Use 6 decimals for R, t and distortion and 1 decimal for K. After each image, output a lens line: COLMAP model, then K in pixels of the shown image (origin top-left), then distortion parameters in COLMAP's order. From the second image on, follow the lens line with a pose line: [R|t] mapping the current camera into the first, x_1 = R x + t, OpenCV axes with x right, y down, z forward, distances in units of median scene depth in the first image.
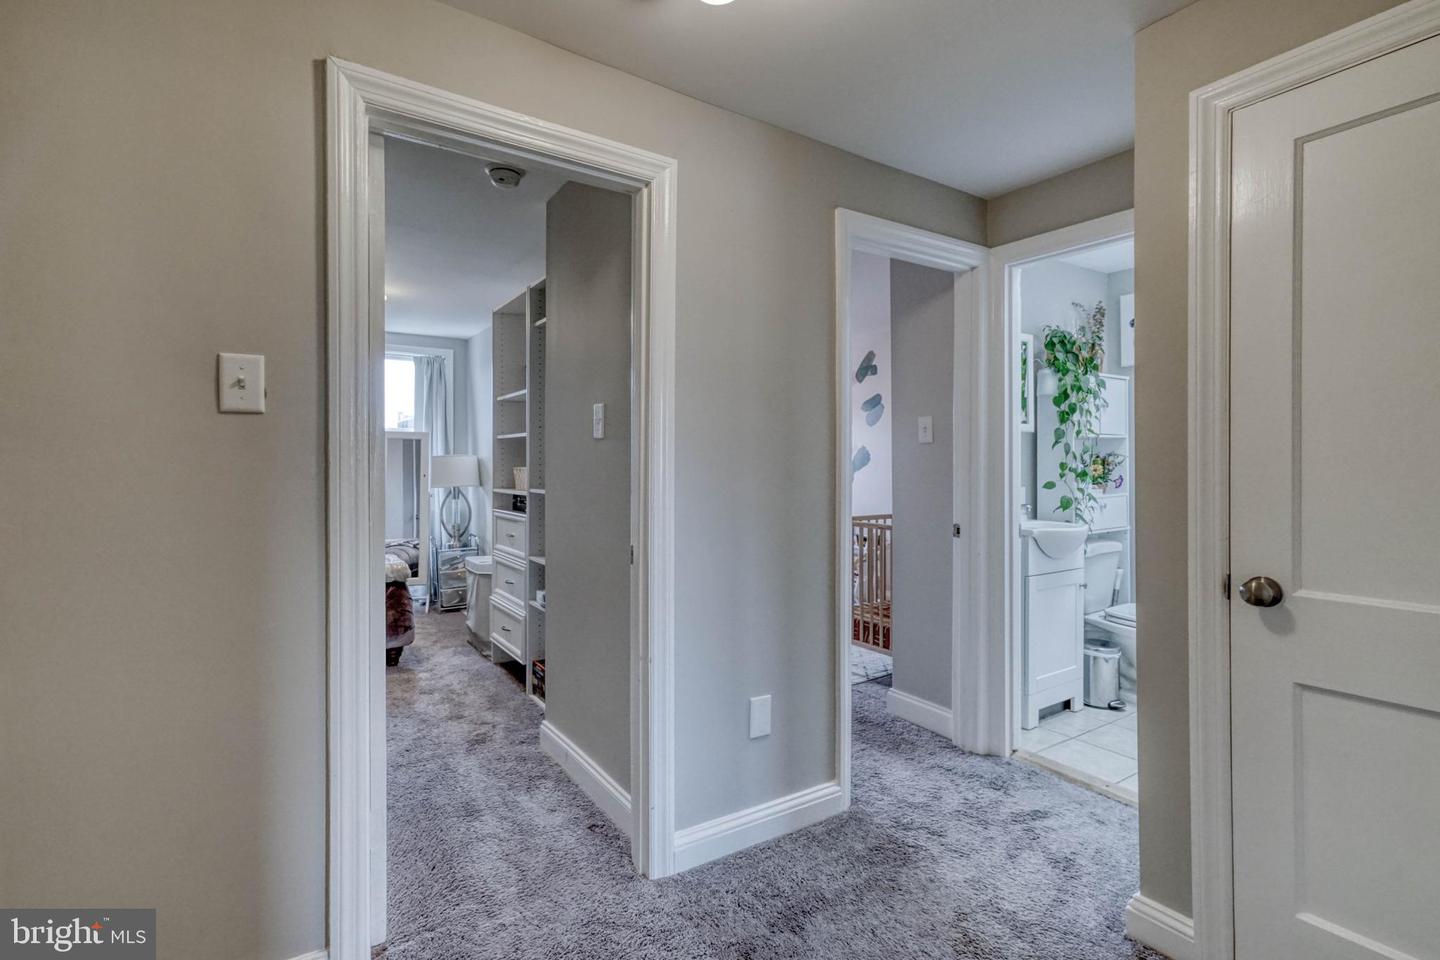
lens RADIAL K [[673.4, 0, 726.0], [0, 673.4, 469.5], [0, 0, 1]] dist [0.001694, 0.000985]
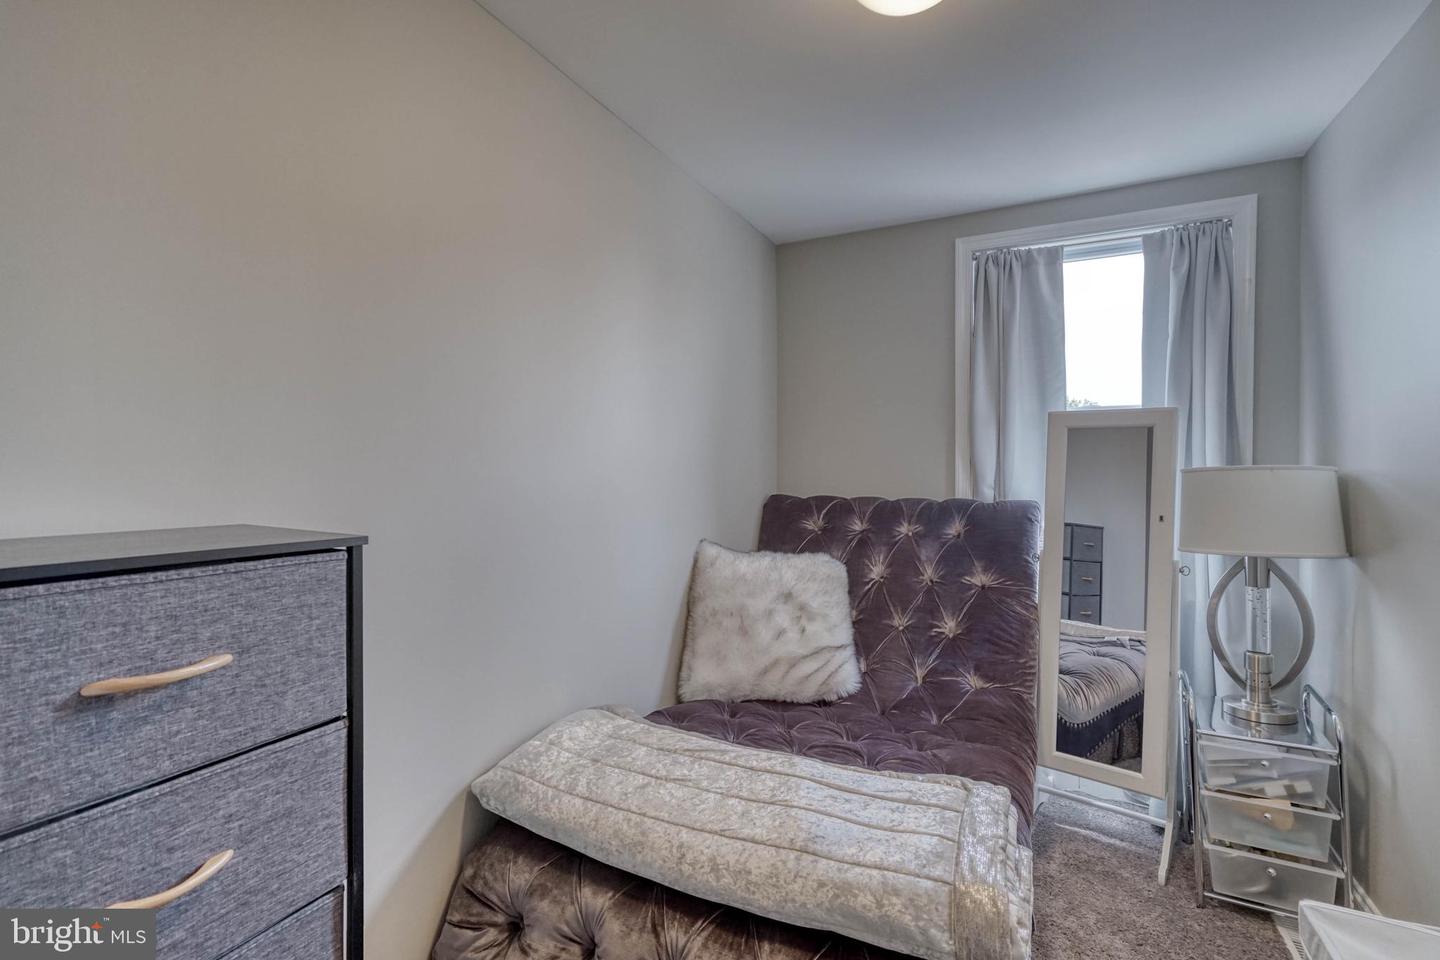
lens RADIAL K [[672.5, 0, 695.2], [0, 672.5, 480.0], [0, 0, 1]] dist [-0.012959, 0.011841]
pose [[0.466303, 0.011611, -0.884549, -0.225072], [-0.002908, 0.999929, 0.011593, -0.017105], [0.884621, -0.002833, 0.466303, 0.567076]]
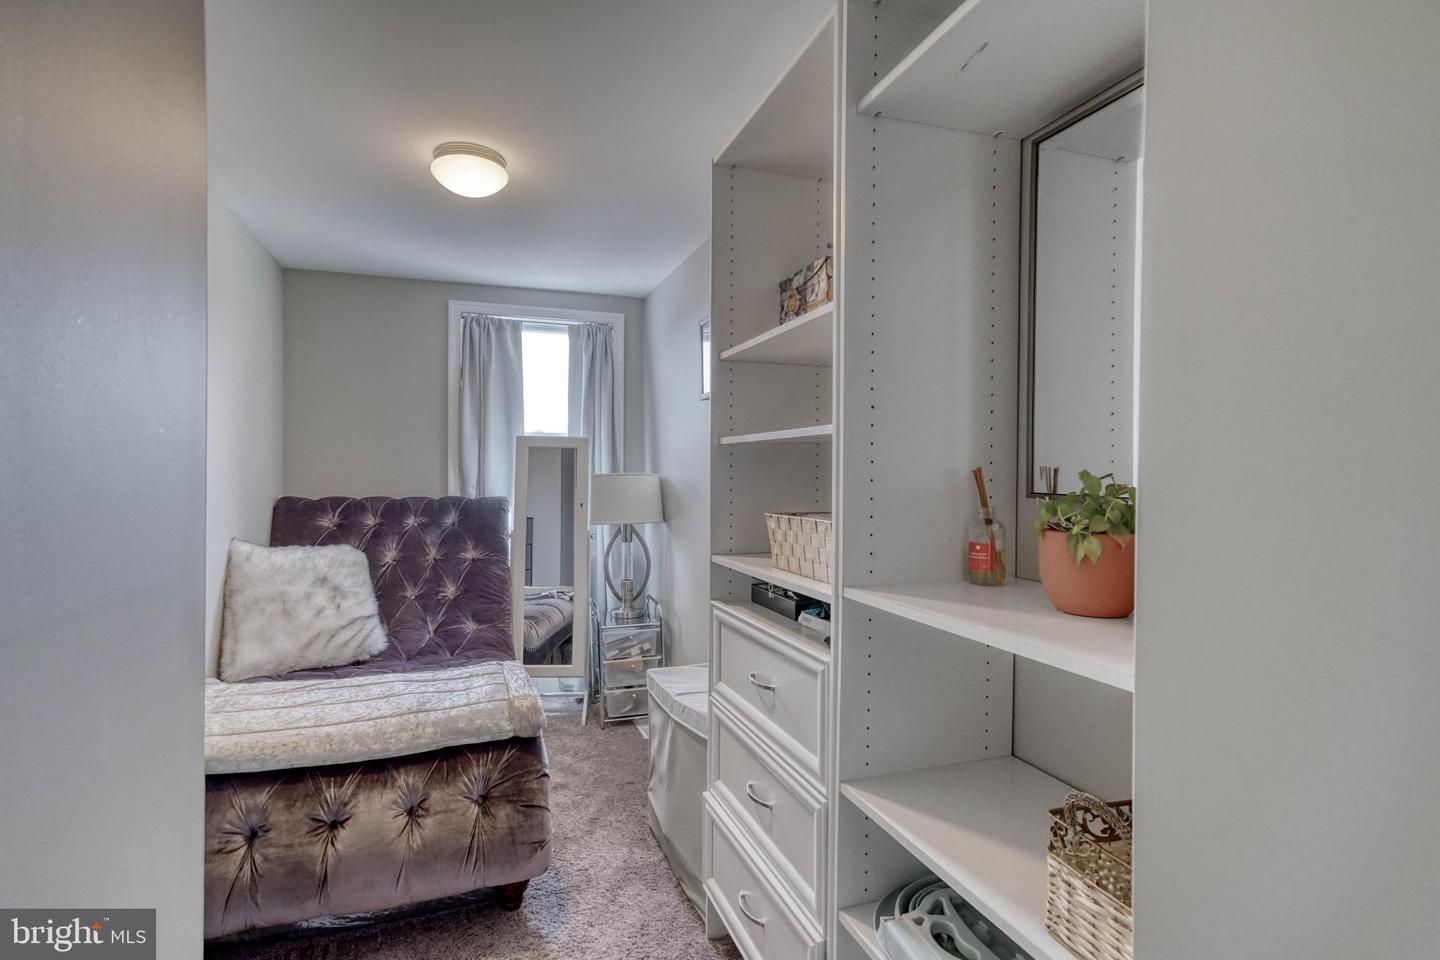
lens RADIAL K [[673.4, 0, 726.0], [0, 673.4, 469.5], [0, 0, 1]] dist [0.001694, 0.000985]
pose [[0.974644, -0.000176, -0.223763, -0.168305], [-0.003096, 0.999893, -0.014272, -0.015993], [0.223742, 0.014603, 0.974539, 0.400694]]
